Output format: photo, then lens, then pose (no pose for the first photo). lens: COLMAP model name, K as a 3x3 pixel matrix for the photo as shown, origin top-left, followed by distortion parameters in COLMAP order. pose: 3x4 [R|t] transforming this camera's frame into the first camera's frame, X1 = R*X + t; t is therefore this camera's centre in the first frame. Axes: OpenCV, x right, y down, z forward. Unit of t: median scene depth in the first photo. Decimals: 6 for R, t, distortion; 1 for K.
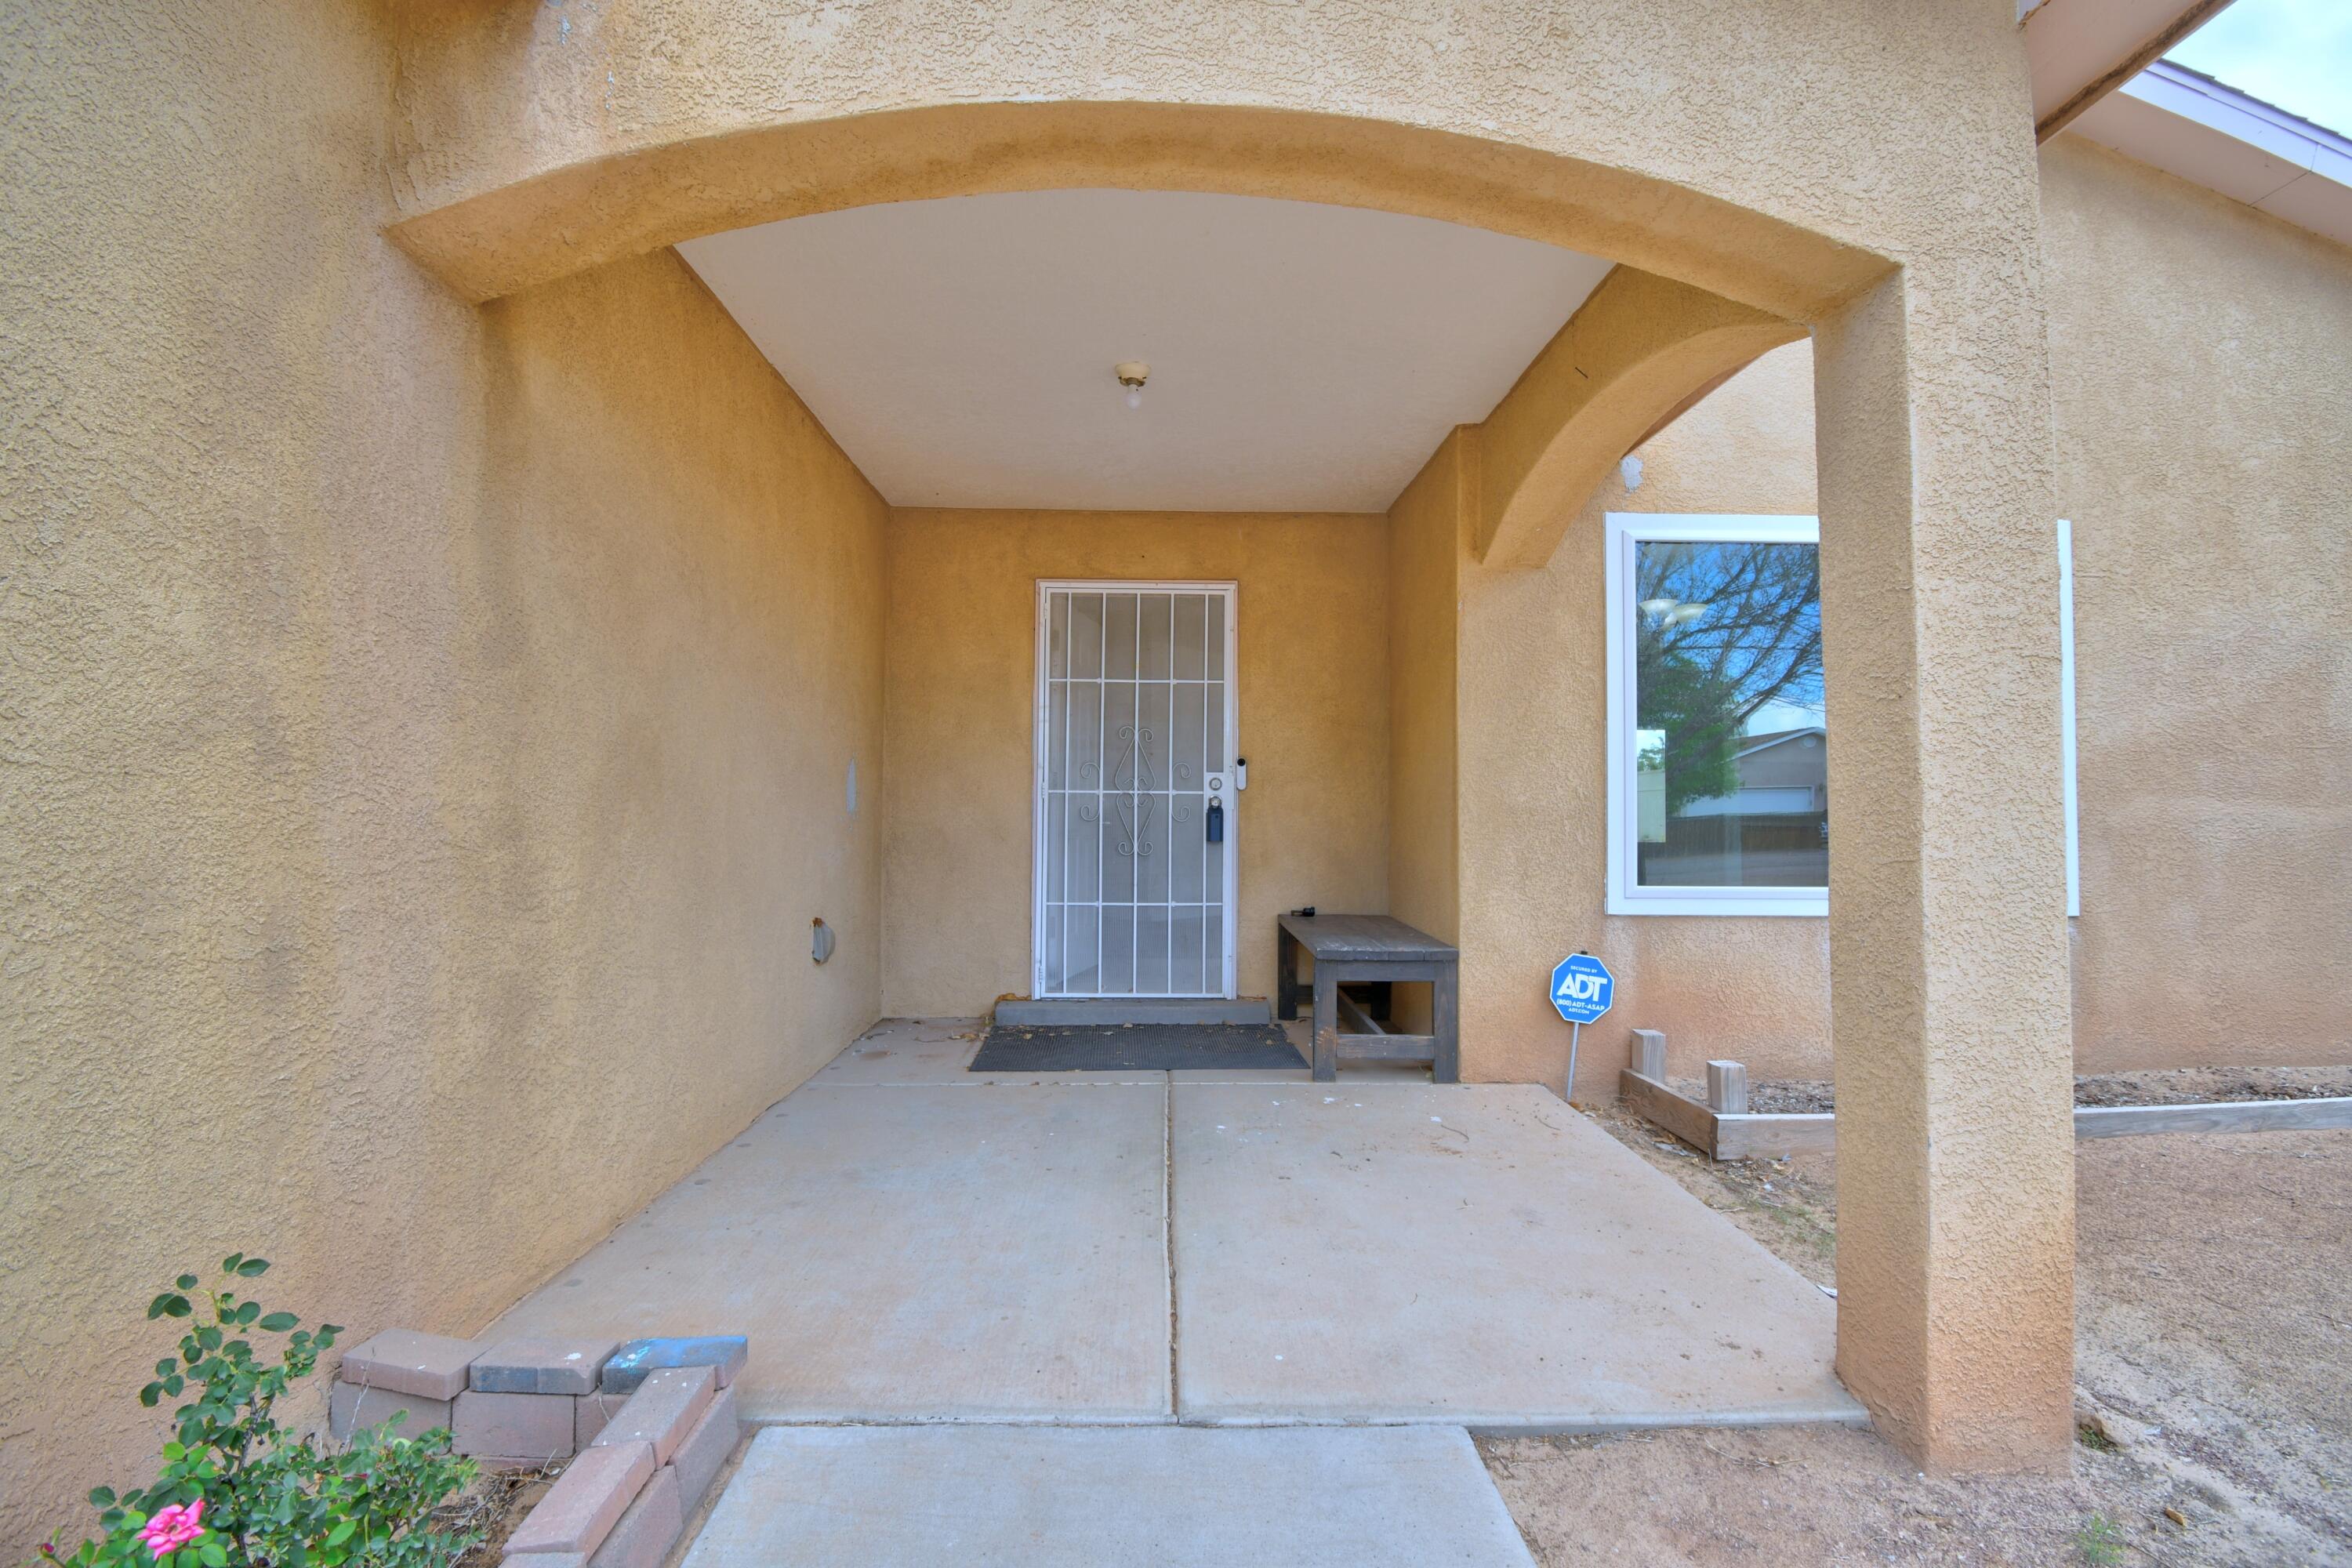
lens RADIAL K [[1032.5, 0, 1177.9], [0, 1032.5, 780.2], [0, 0, 1]] dist [-0.013950, -0.002774]
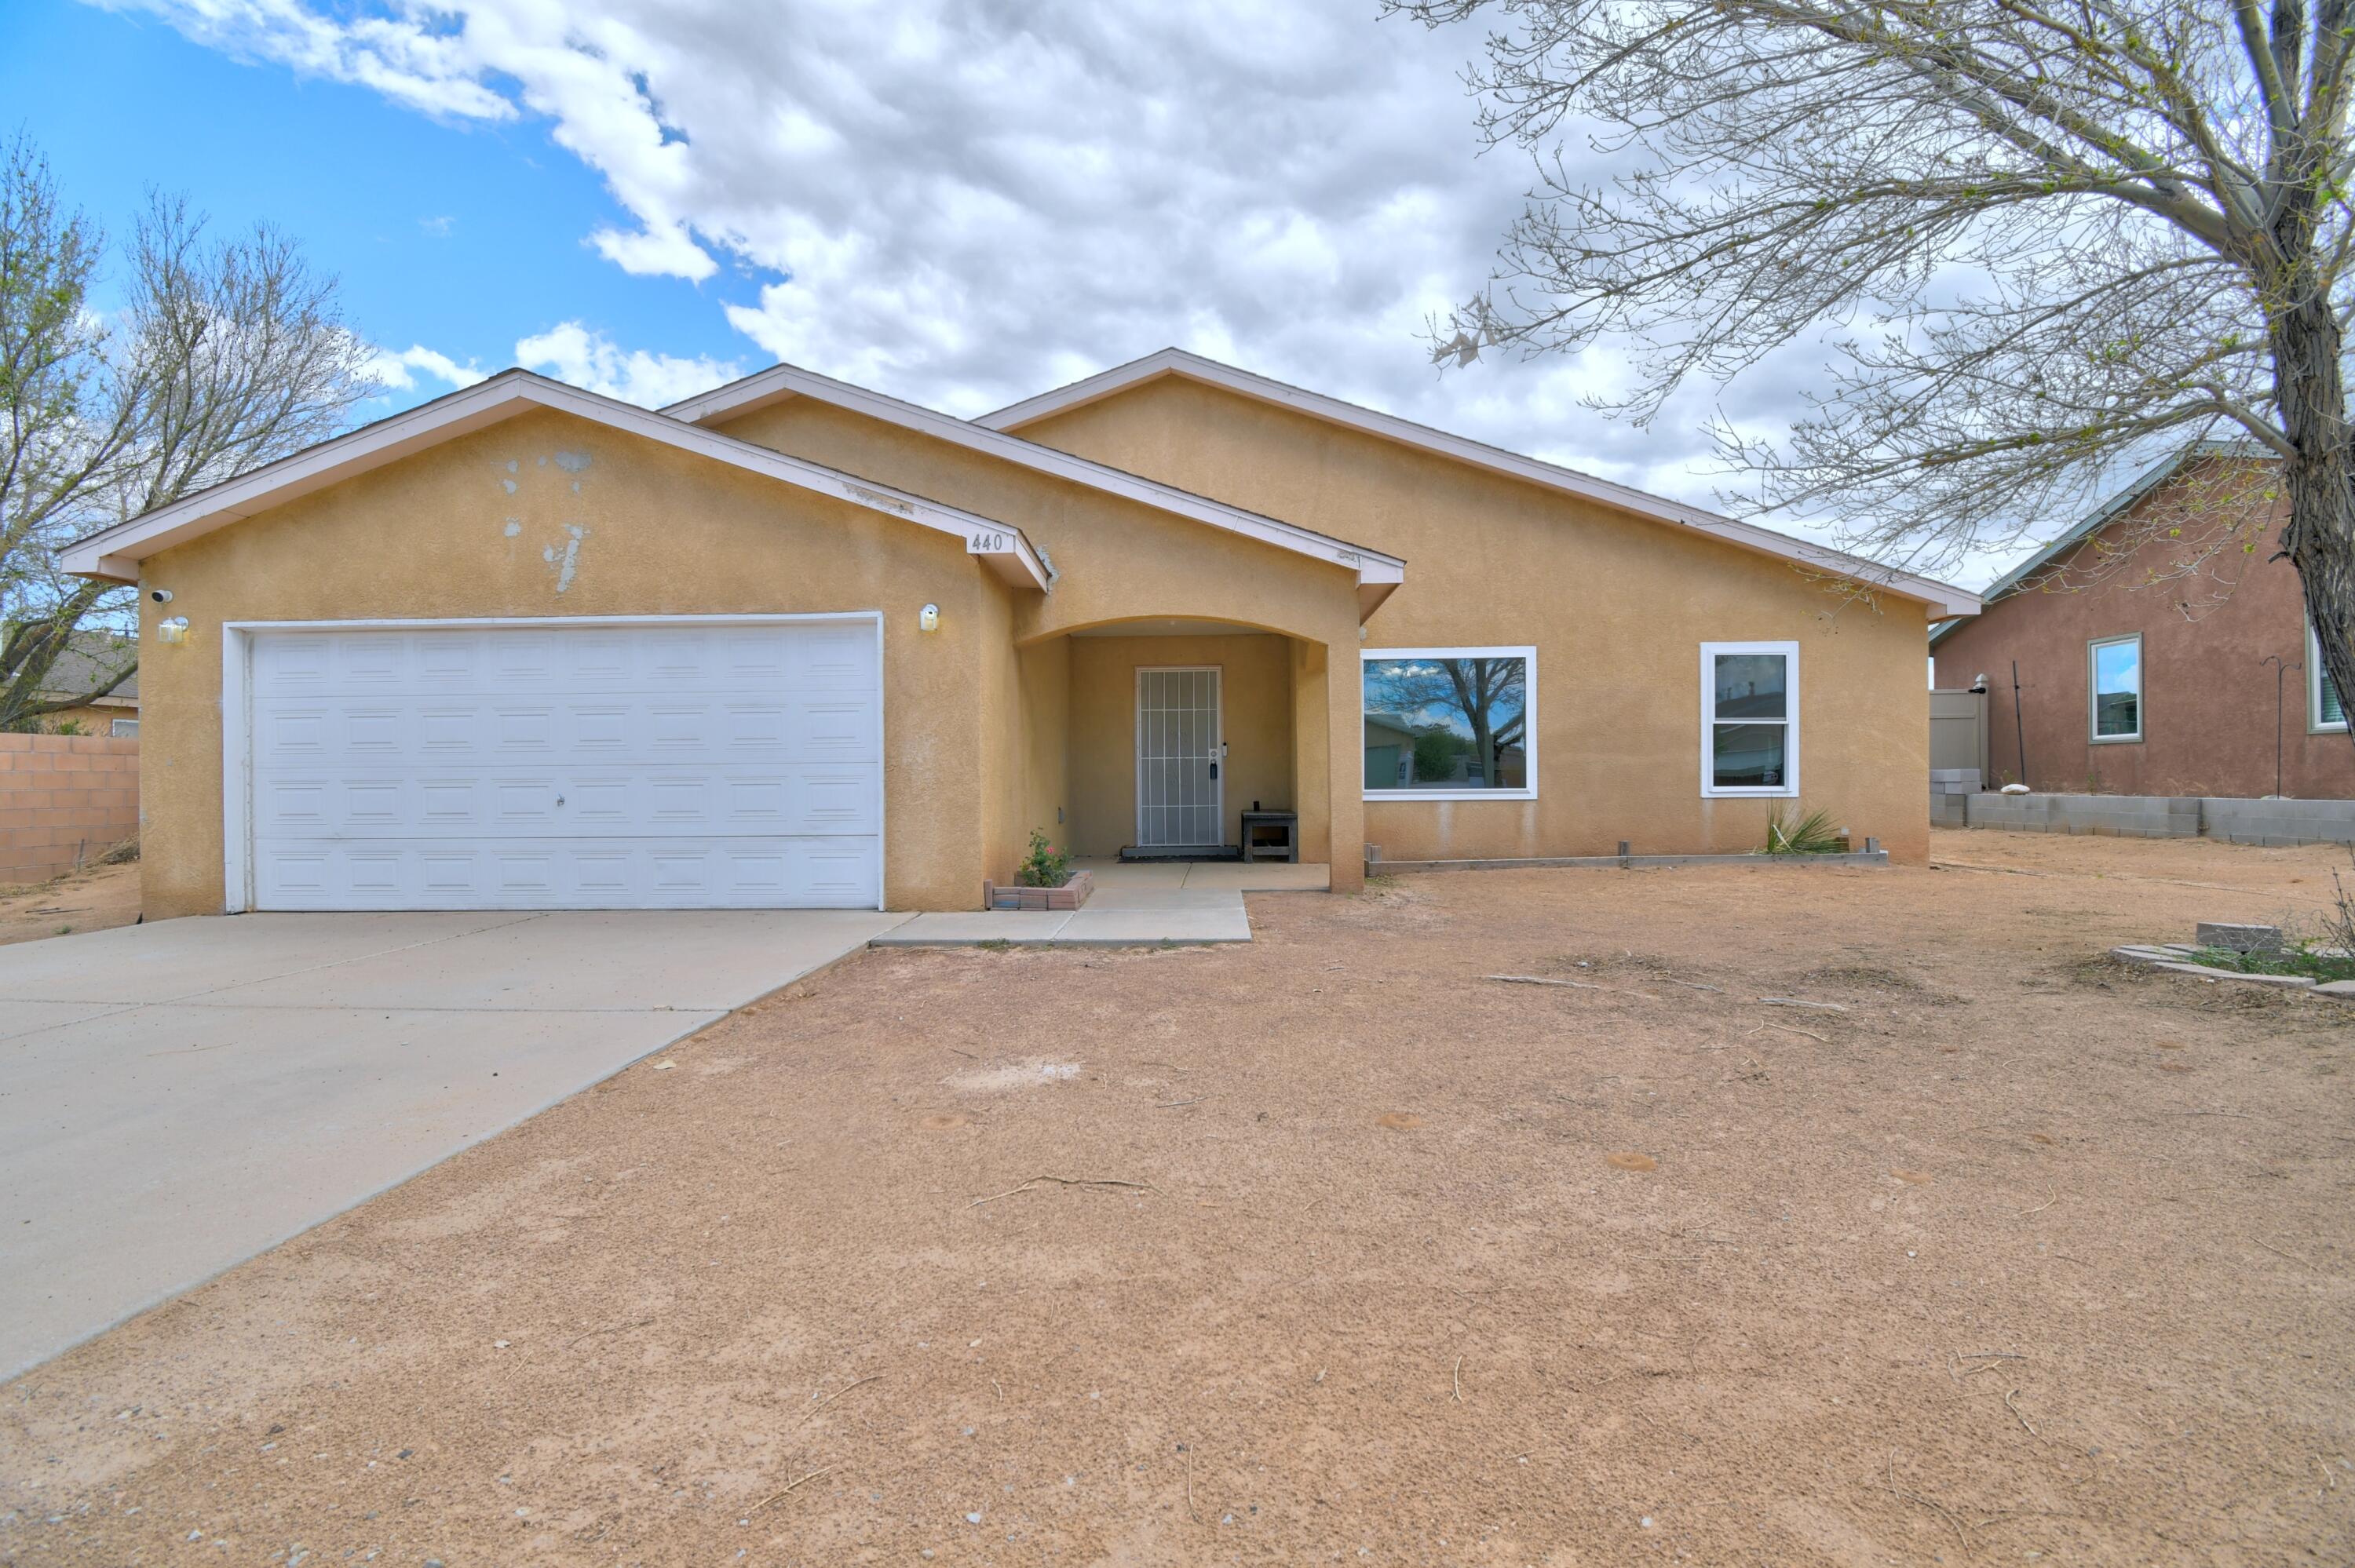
lens RADIAL K [[1033.7, 0, 1178.2], [0, 1033.7, 781.2], [0, 0, 1]] dist [-0.013950, -0.002774]
pose [[0.998336, -0.015877, -0.055432, 0.084984], [0.017611, 0.999366, 0.030928, -0.008157], [0.054906, -0.031853, 0.997983, -1.332696]]
